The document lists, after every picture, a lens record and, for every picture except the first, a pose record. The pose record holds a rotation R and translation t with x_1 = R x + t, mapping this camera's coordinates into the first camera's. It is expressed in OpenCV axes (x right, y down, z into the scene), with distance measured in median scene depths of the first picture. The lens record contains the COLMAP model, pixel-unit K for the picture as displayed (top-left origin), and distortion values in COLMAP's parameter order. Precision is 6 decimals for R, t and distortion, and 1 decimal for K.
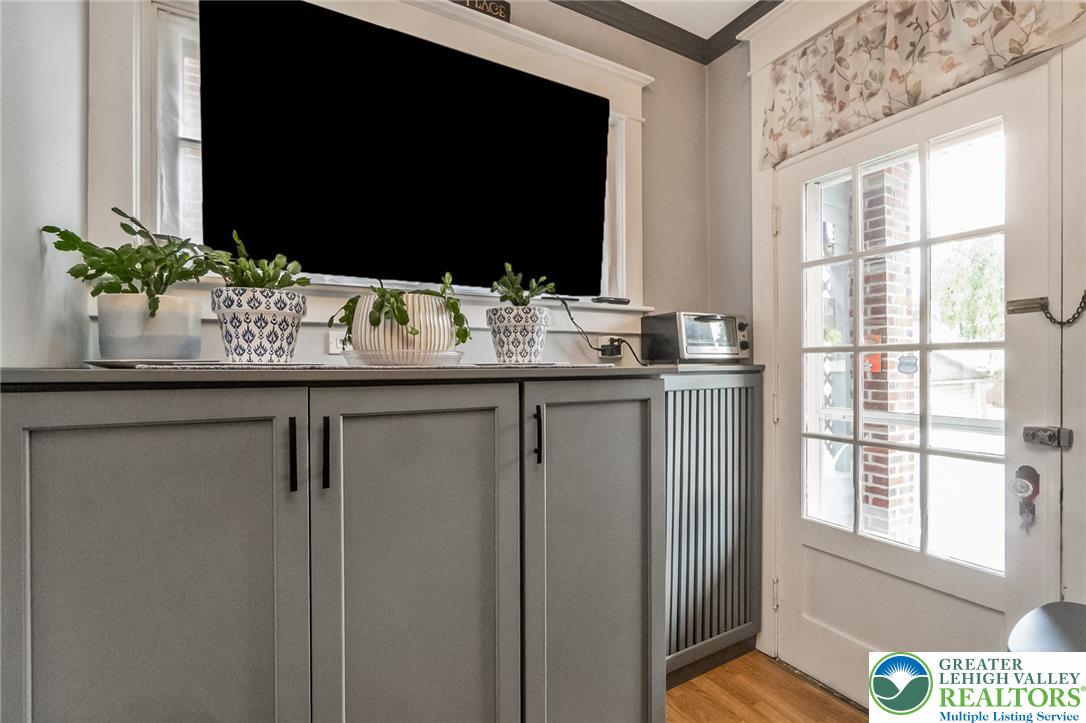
lens RADIAL K [[488.6, 0, 543.0], [0, 488.6, 361.5], [0, 0, 1]] dist [0.001122, 0.000227]
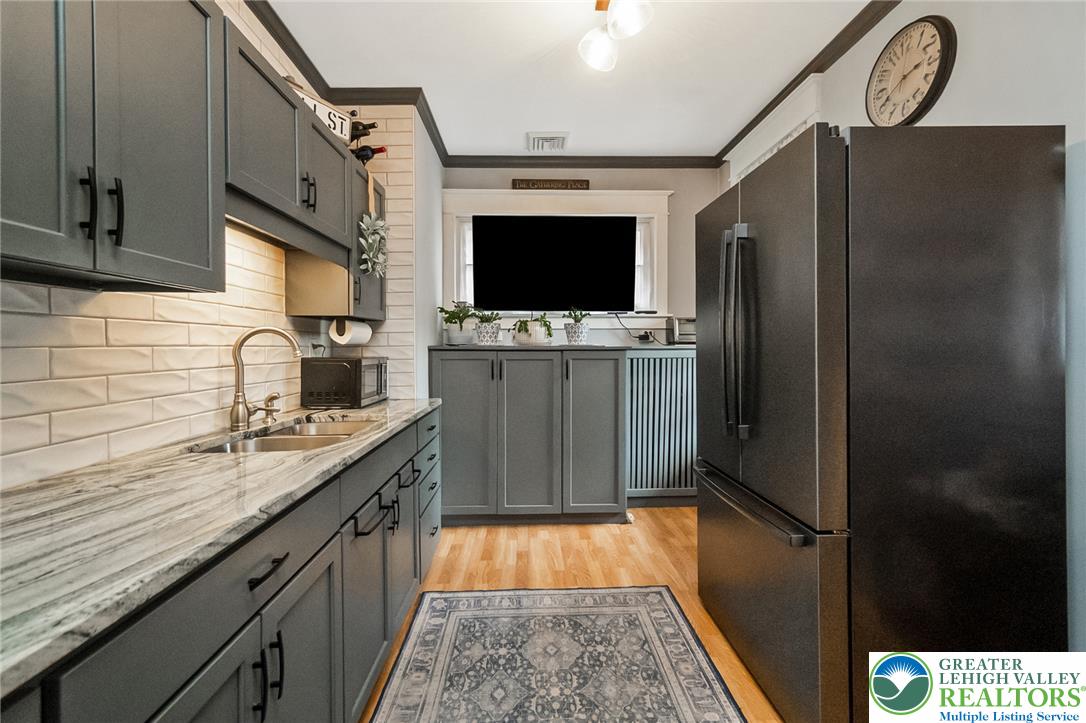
lens RADIAL K [[473.4, 0, 539.3], [0, 473.4, 345.0], [0, 0, 1]] dist [0.028098, 0.000134]
pose [[0.889586, 0.003553, -0.456755, 0.960700], [0.002096, 0.999927, 0.011861, -0.024795], [0.456764, -0.011509, 0.889514, -1.360221]]
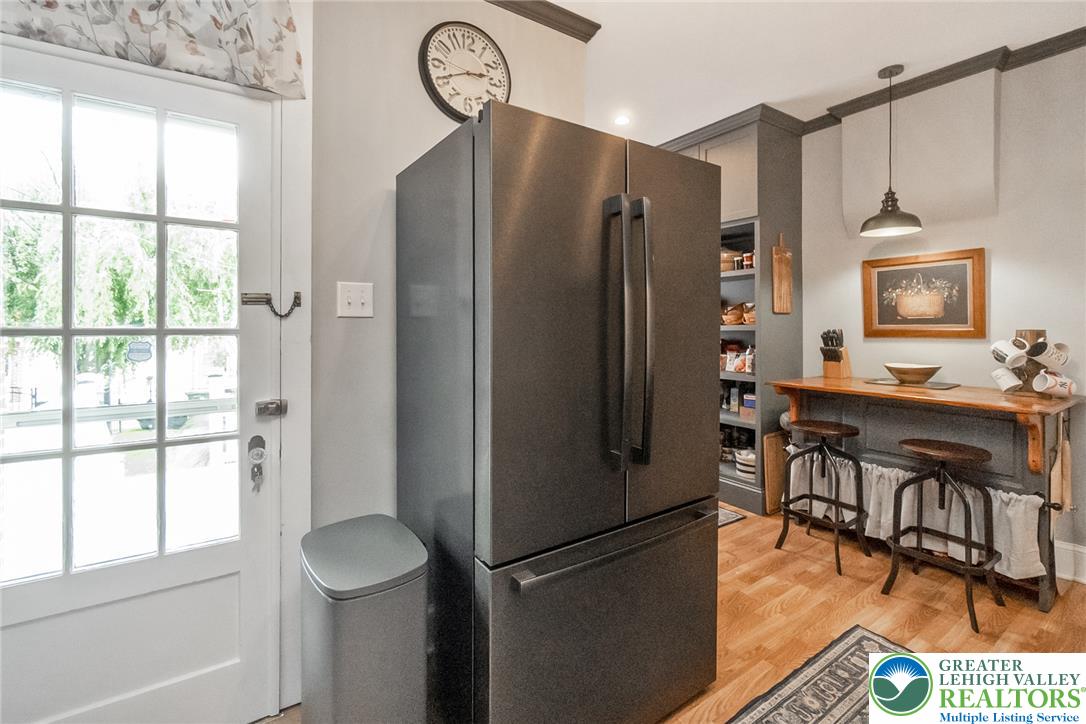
lens RADIAL K [[467.7, 0, 541.0], [0, 467.7, 341.2], [0, 0, 1]] dist [-0.003791, -0.000743]
pose [[-0.072228, -0.001313, 0.997387, -0.170677], [0.007223, 0.999972, 0.001839, -0.009805], [-0.997362, 0.007337, -0.072217, 0.386775]]
